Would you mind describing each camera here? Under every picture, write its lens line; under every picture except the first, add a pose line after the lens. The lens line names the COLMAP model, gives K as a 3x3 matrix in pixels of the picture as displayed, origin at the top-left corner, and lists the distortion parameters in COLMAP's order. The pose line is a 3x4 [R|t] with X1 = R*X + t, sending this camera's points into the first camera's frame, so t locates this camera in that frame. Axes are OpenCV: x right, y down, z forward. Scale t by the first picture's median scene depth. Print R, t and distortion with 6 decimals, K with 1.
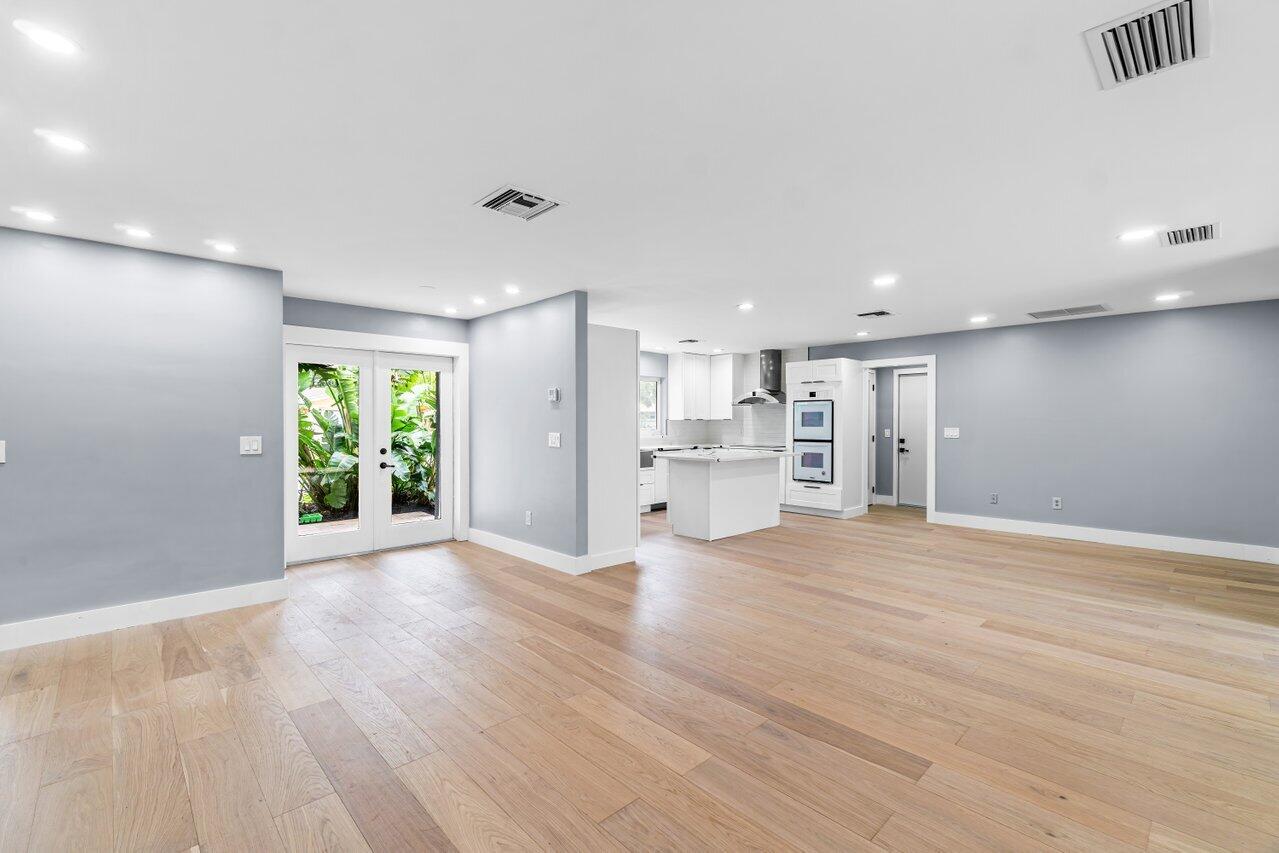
lens RADIAL K [[561.2, 0, 639.5], [0, 561.2, 421.7], [0, 0, 1]] dist [-0.000264, 0.000087]
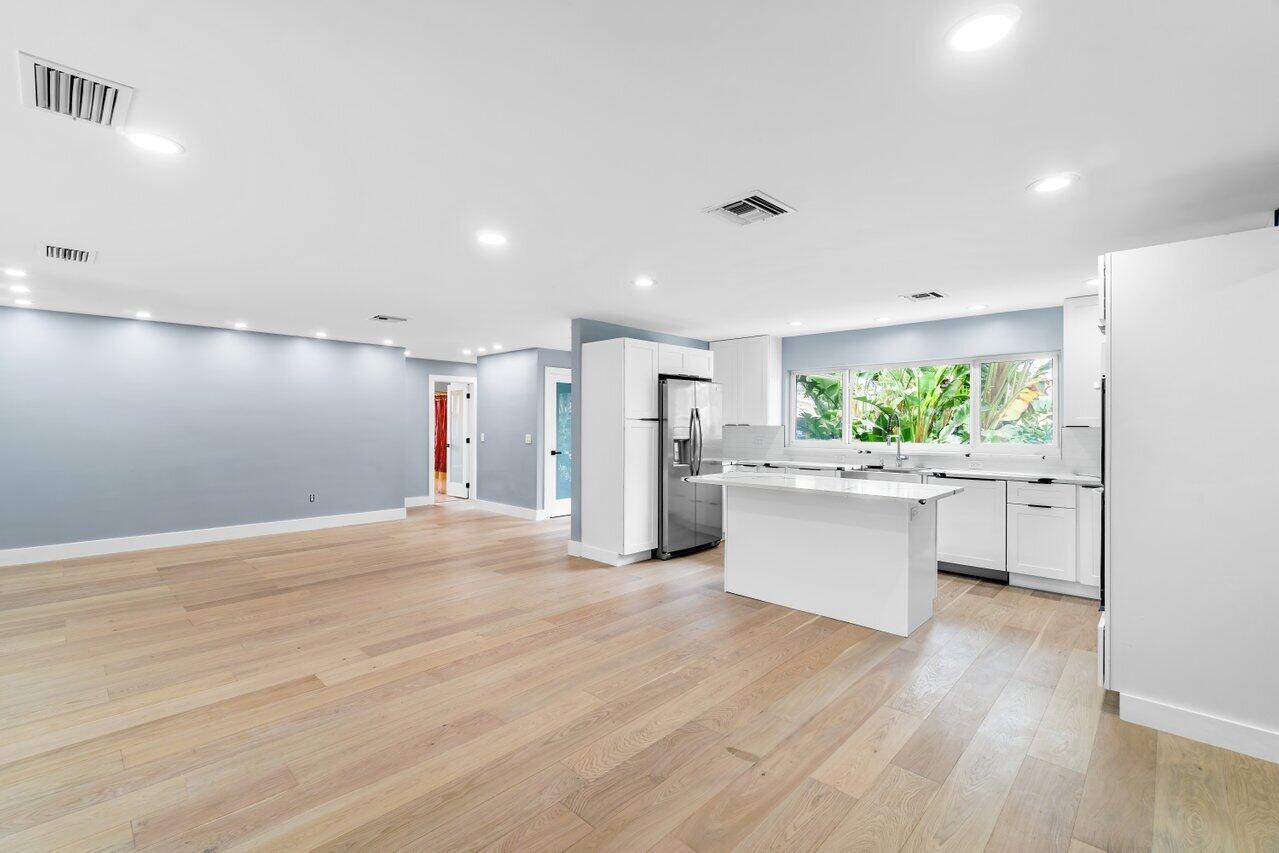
lens RADIAL K [[561.2, 0, 637.9], [0, 561.2, 423.8], [0, 0, 1]] dist [-0.000264, 0.000087]
pose [[0.041108, -0.005502, -0.999140, 1.361550], [-0.009656, 0.999936, -0.005904, -0.008357], [0.999108, 0.009891, 0.041053, 1.342212]]
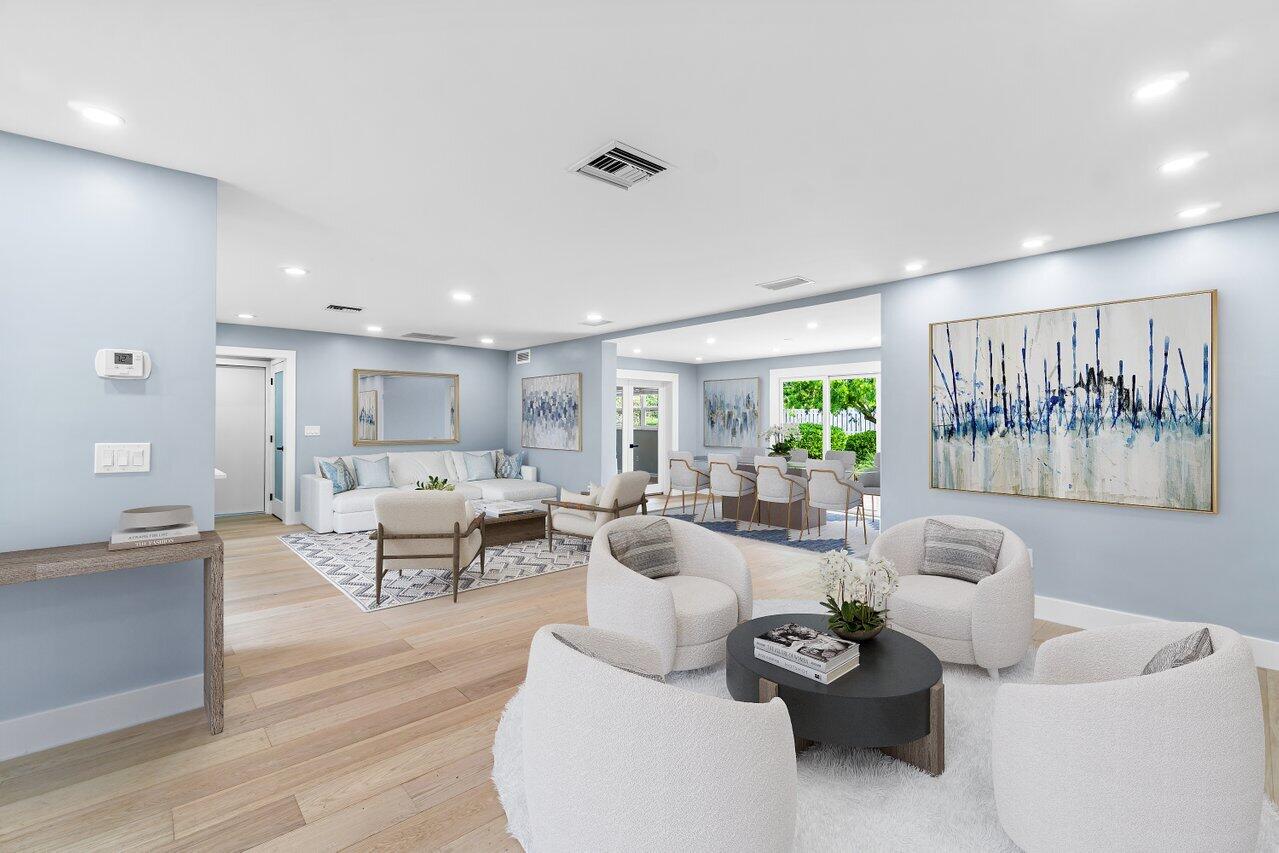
lens RADIAL K [[561.2, 0, 640.8], [0, 561.2, 423.6], [0, 0, 1]] dist [-0.000264, 0.000087]
pose [[0.041930, -0.008226, 0.999087, -0.781907], [0.005344, 0.999954, 0.008009, 0.002514], [-0.999106, 0.005003, 0.041972, 0.697815]]
